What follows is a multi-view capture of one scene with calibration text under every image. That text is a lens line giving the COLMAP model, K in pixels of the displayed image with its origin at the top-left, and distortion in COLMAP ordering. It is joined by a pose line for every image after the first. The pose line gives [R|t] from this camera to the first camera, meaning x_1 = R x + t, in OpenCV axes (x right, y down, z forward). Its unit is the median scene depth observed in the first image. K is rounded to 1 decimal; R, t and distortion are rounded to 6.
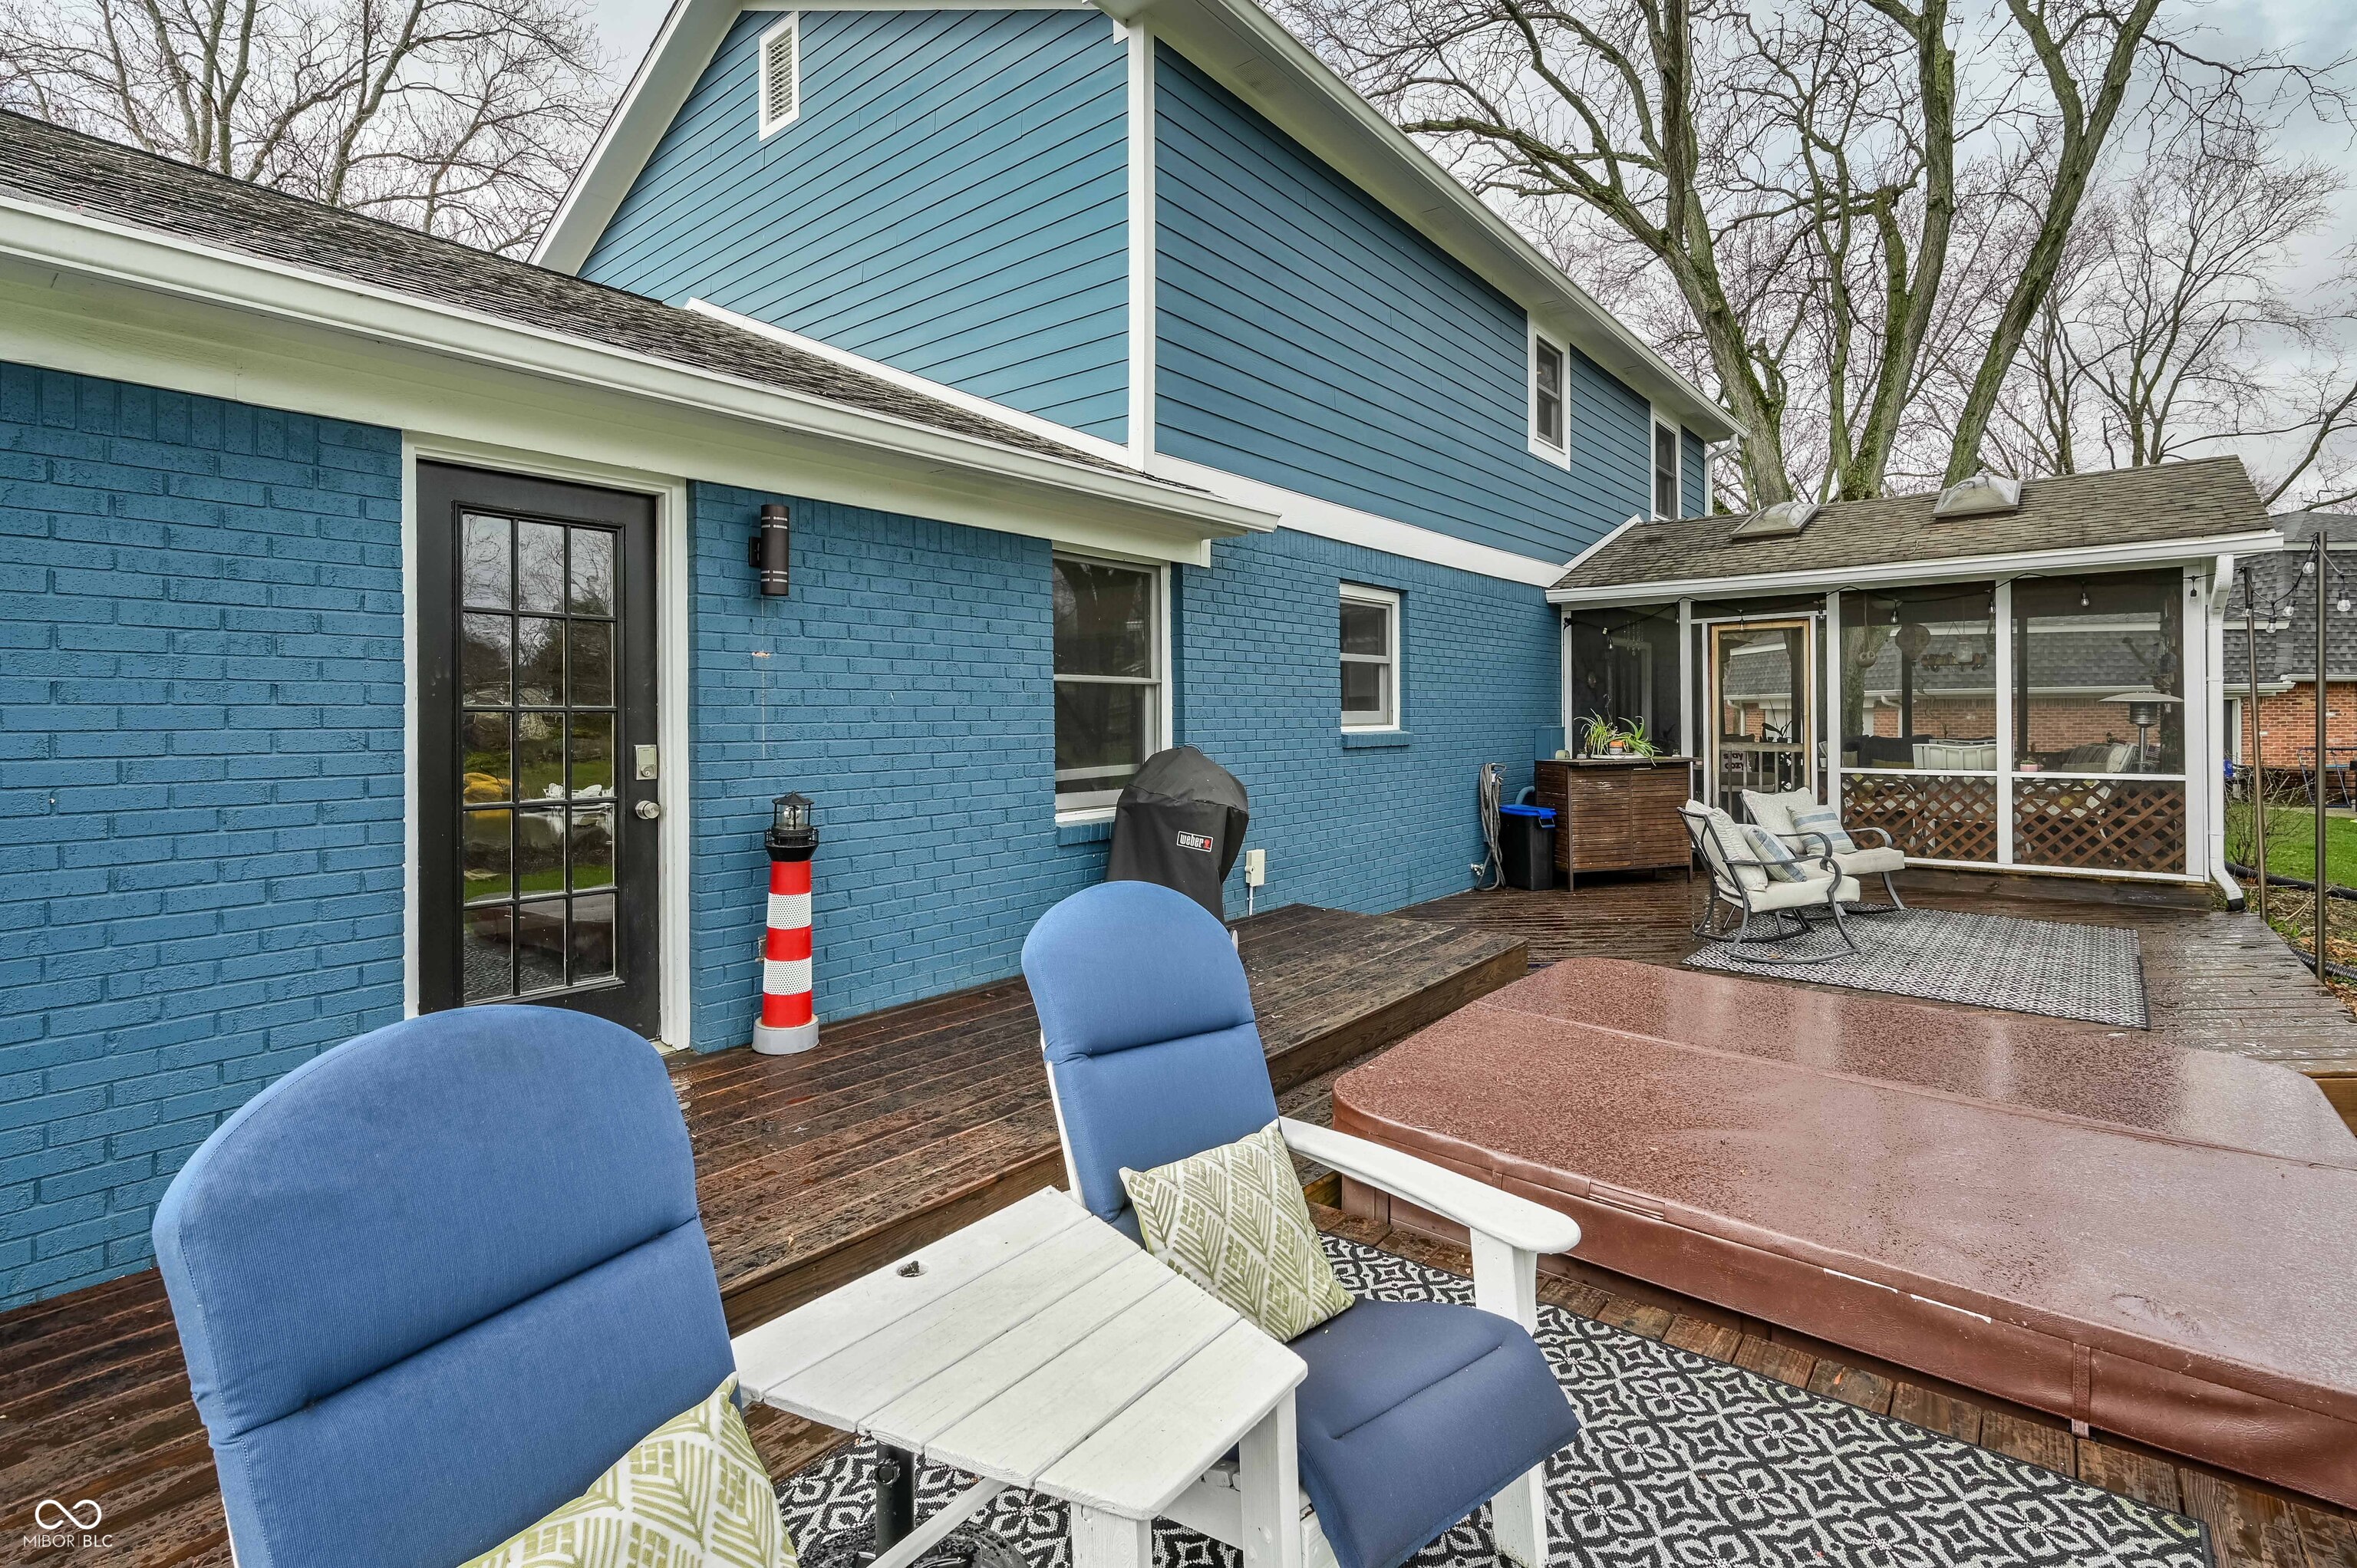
lens RADIAL K [[1106.4, 0, 1175.8], [0, 1106.4, 718.0], [0, 0, 1]] dist [-0.002344, -0.000339]
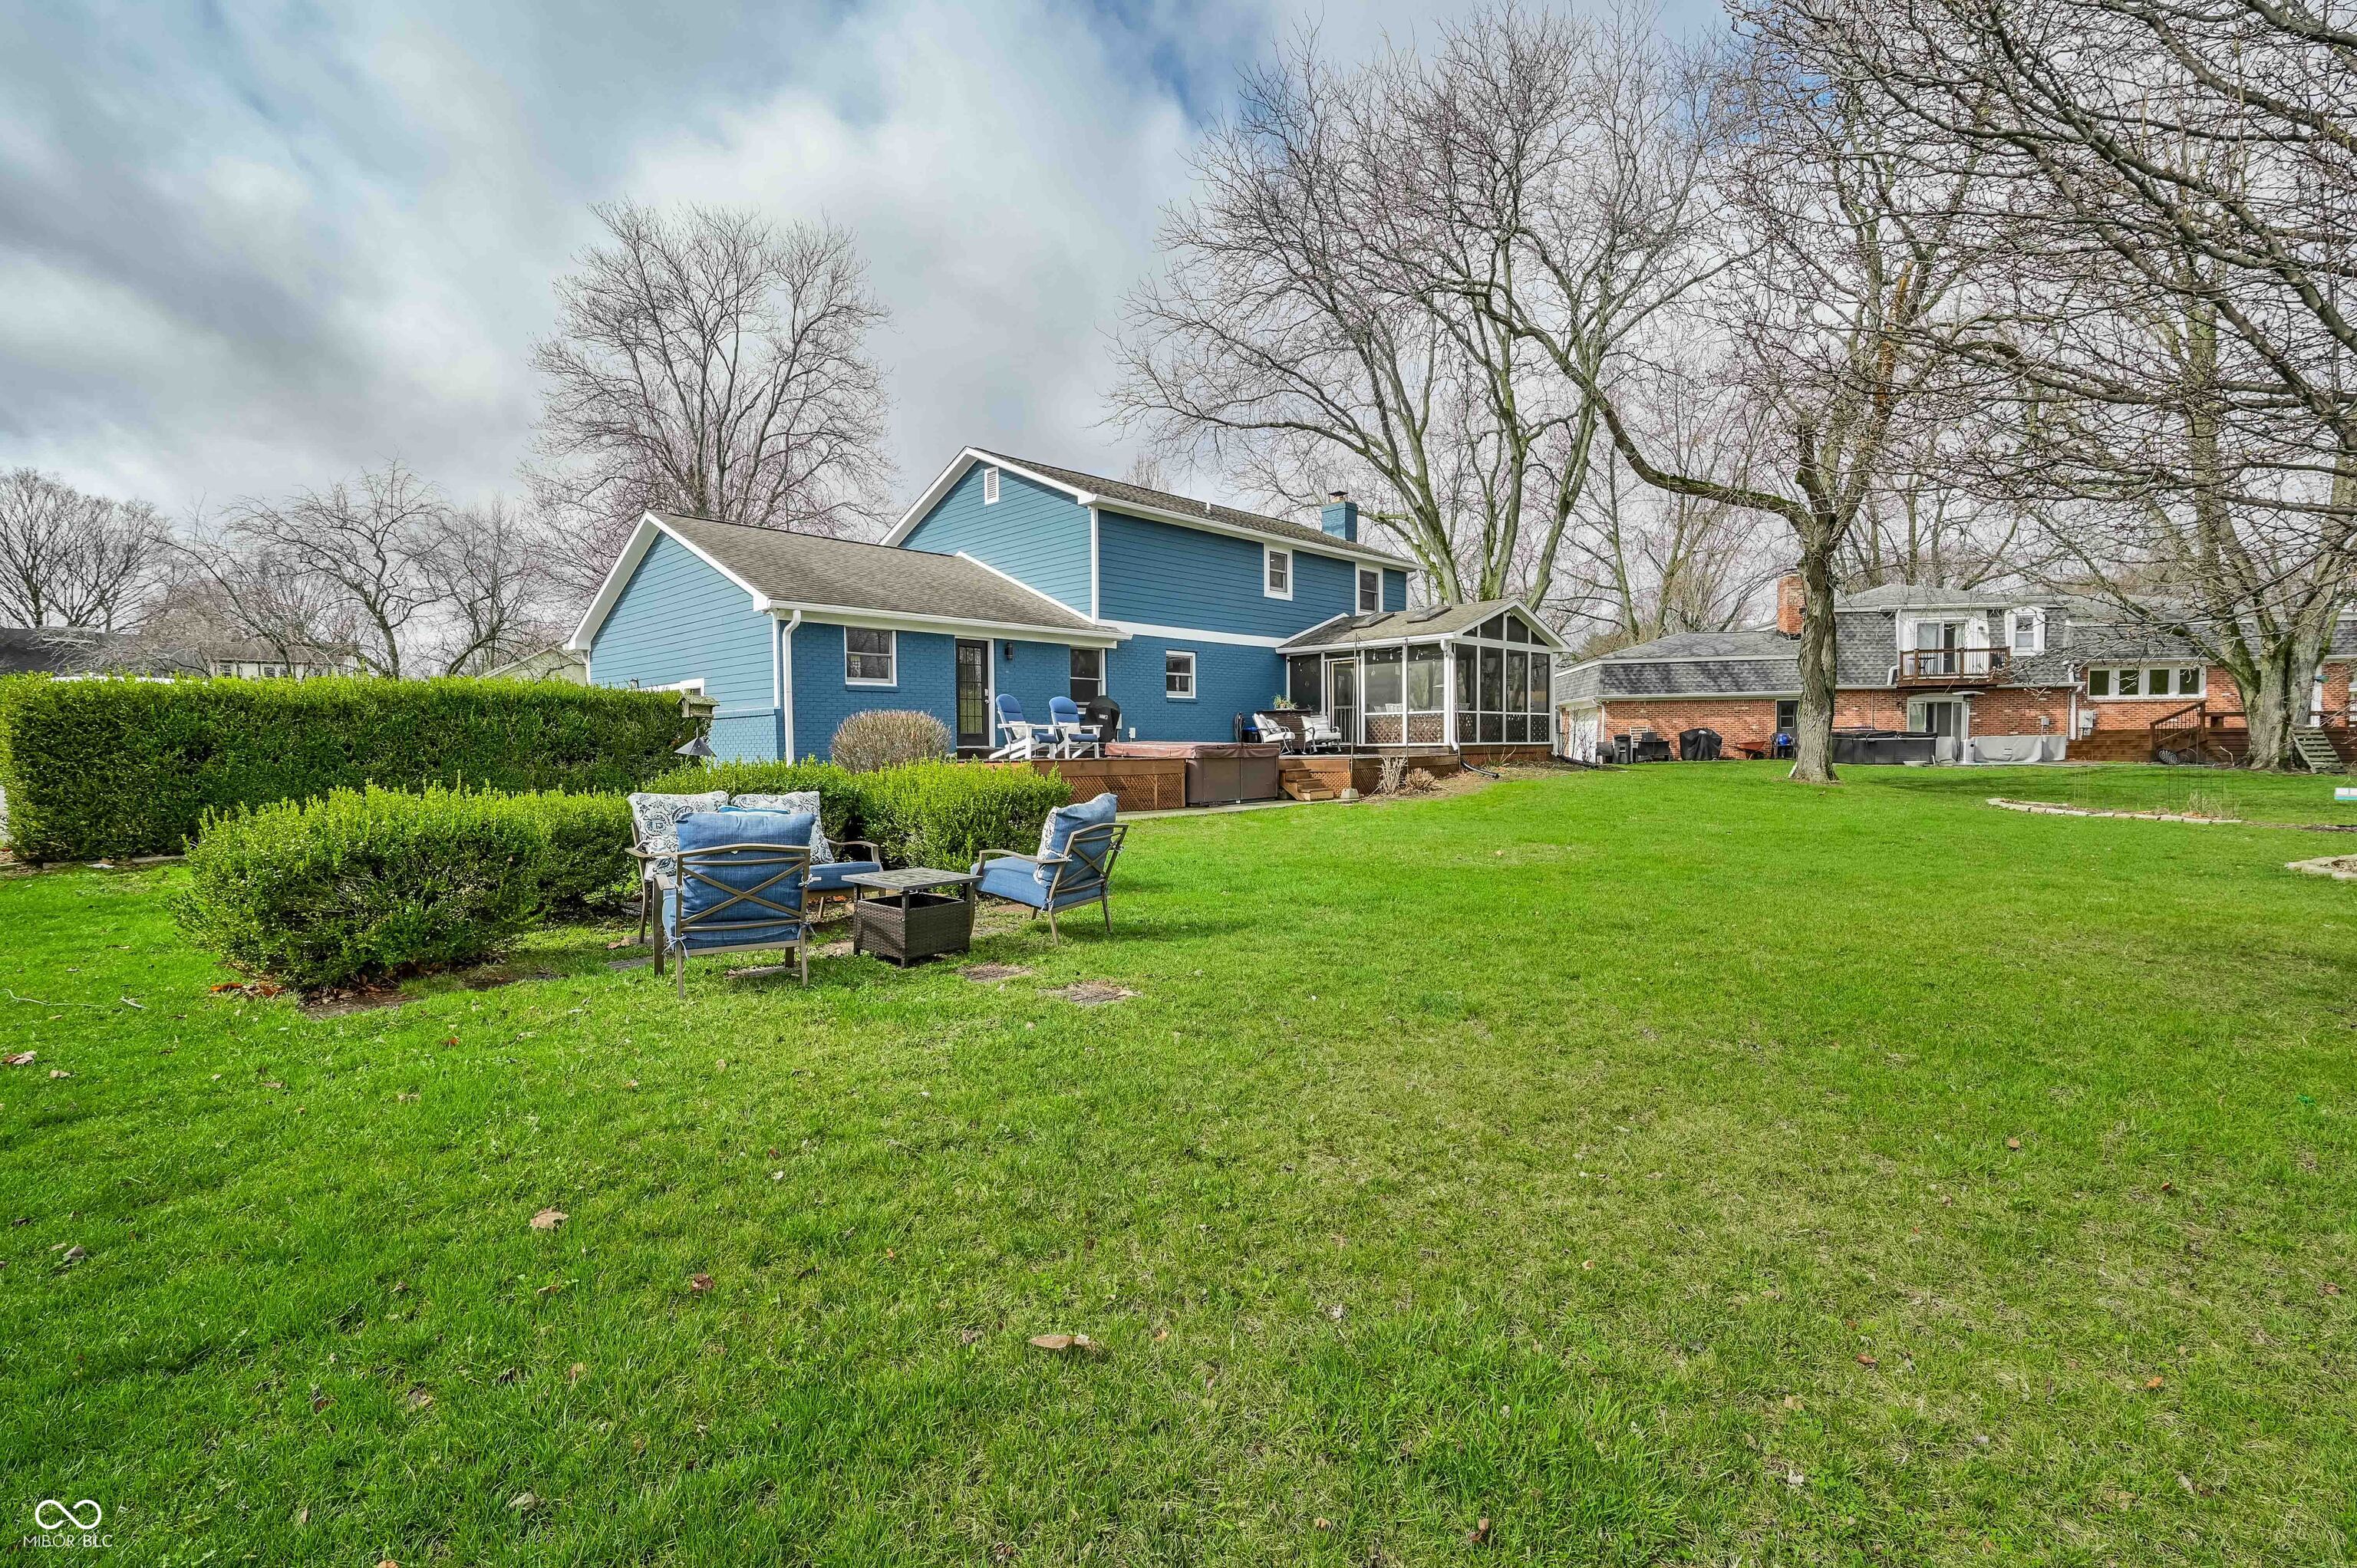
lens RADIAL K [[1059.4, 0, 1189.5], [0, 1059.4, 775.7], [0, 0, 1]] dist [-0.000589, -0.000062]
pose [[0.996242, 0.001904, -0.086589, 0.469045], [0.000569, 0.999593, 0.028531, 0.148680], [0.086608, -0.028473, 0.995836, -2.008833]]
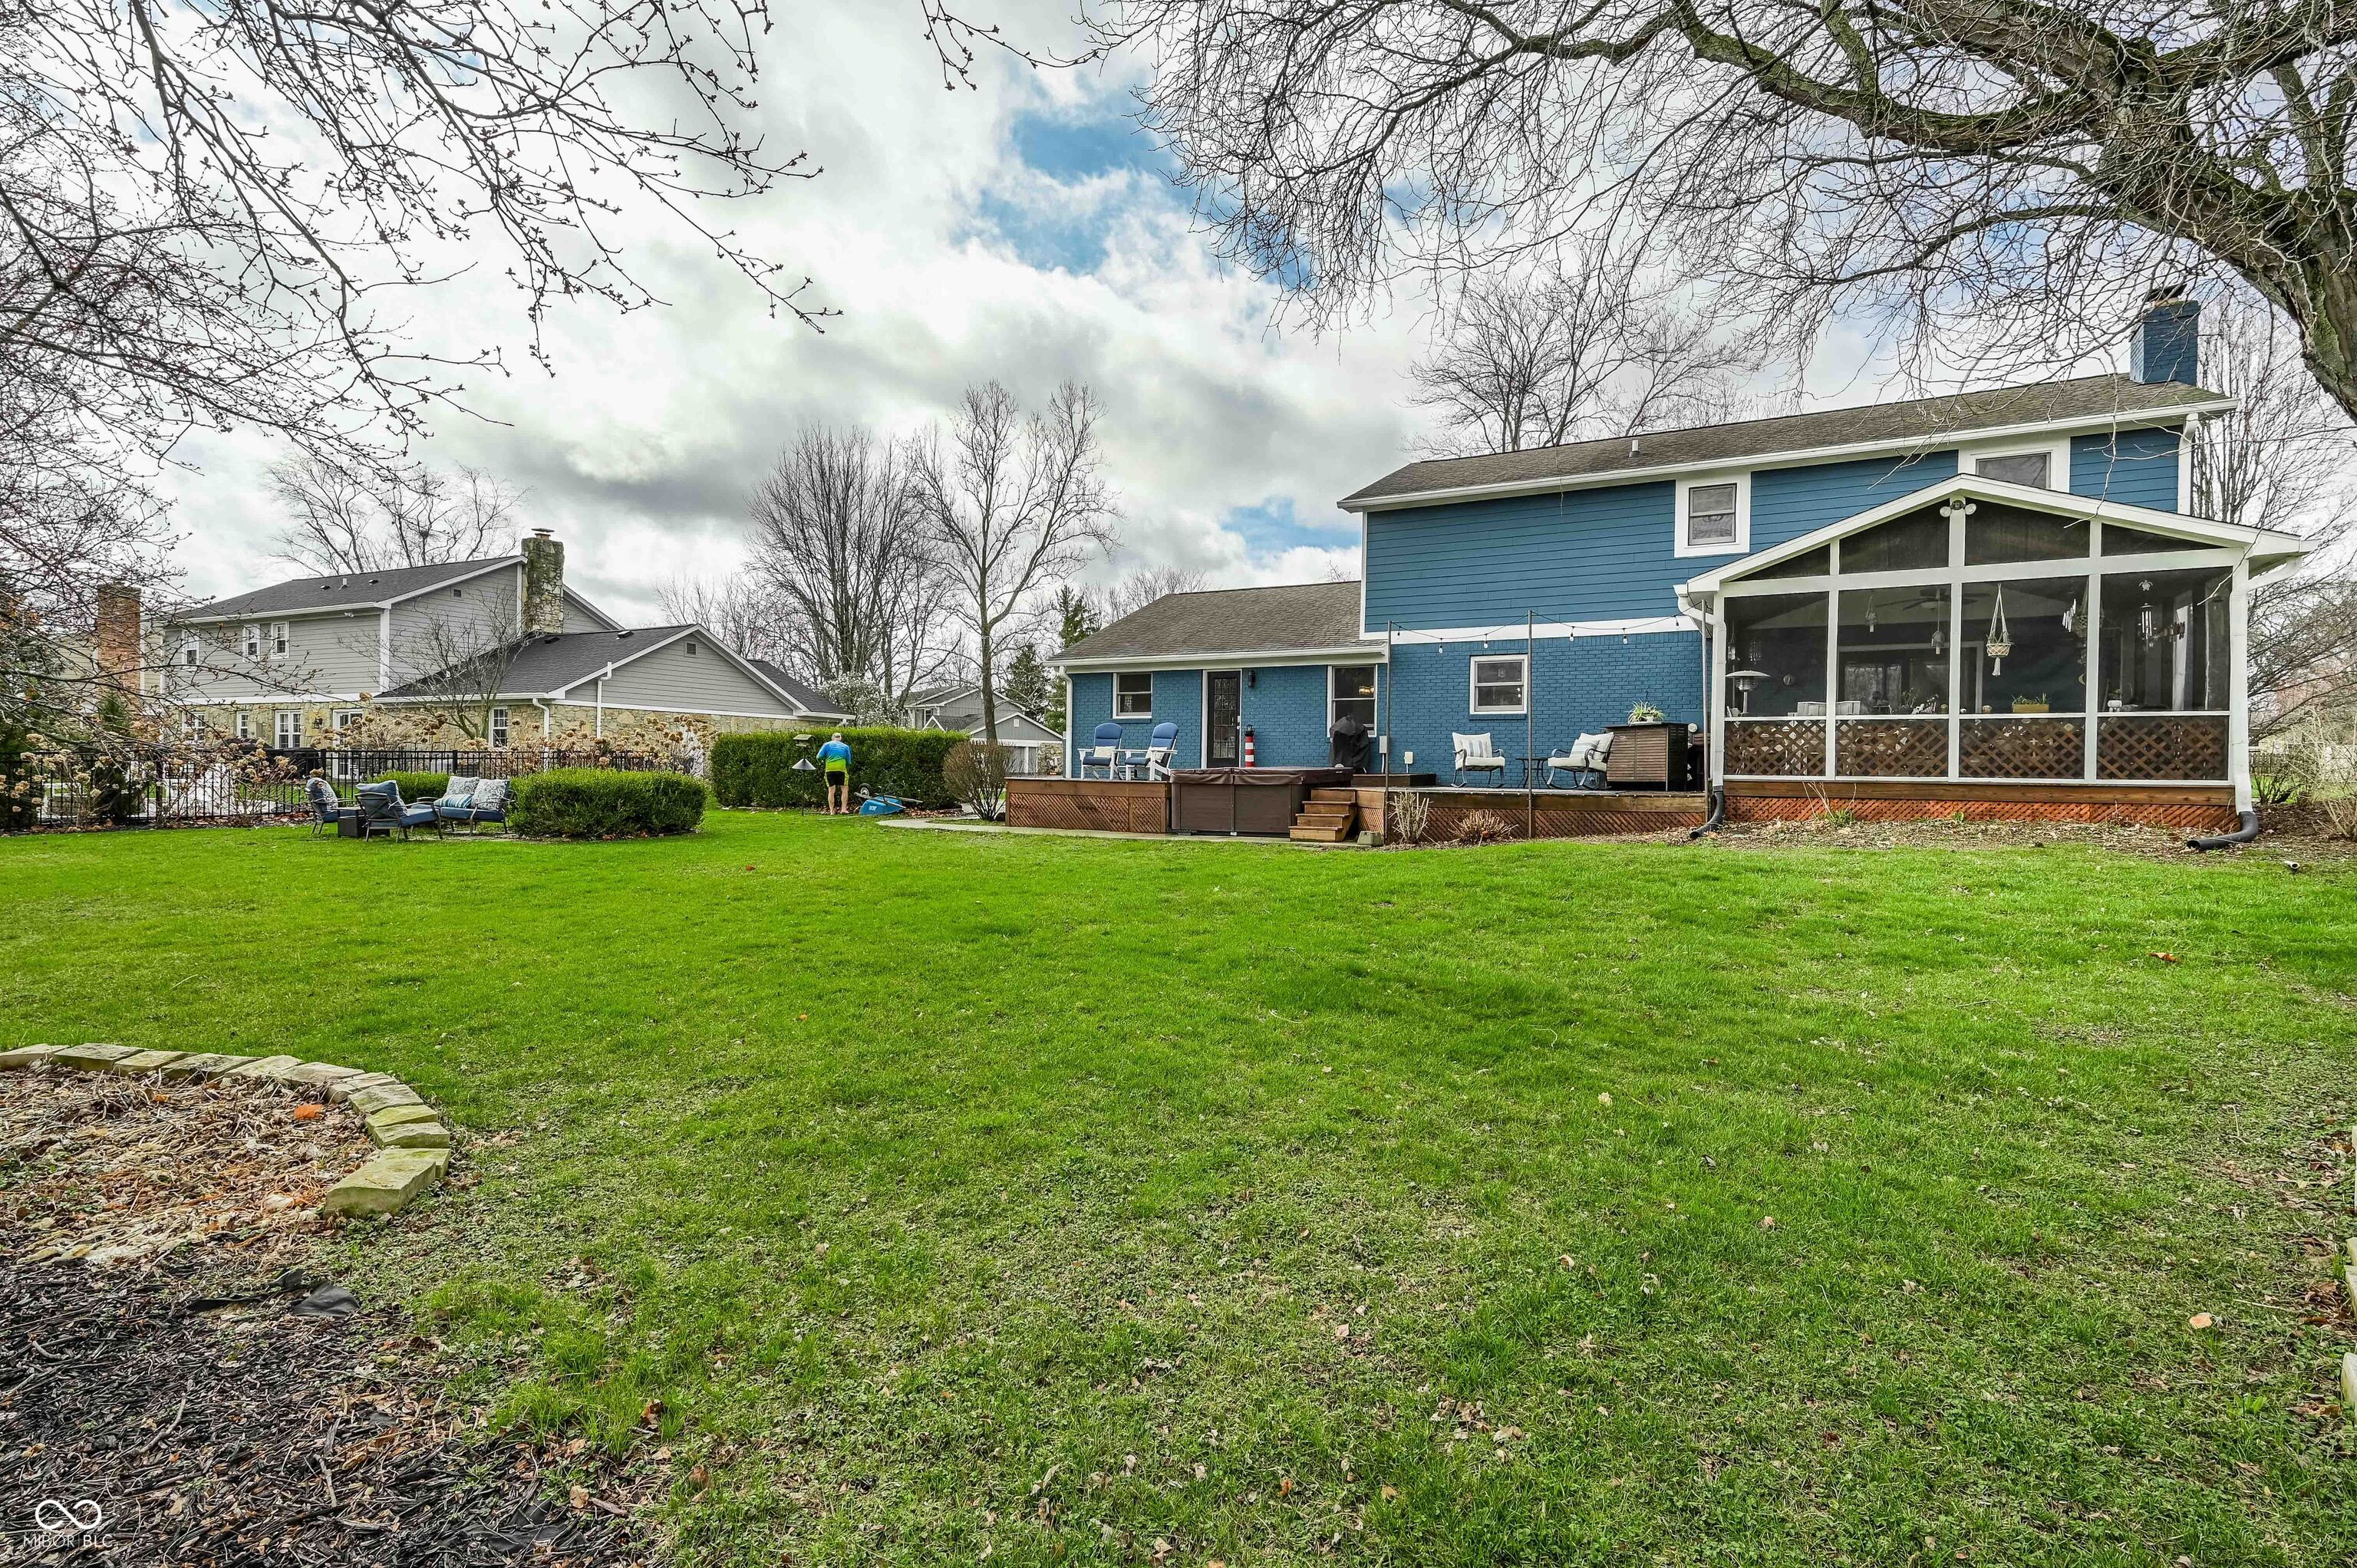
lens RADIAL K [[1059.4, 0, 1189.5], [0, 1059.4, 775.7], [0, 0, 1]] dist [-0.000589, -0.000062]
pose [[0.180423, 0.016380, -0.983453, 2.435636], [-0.013069, 0.999813, 0.014255, 0.130216], [0.983502, 0.010281, 0.180604, -0.110640]]
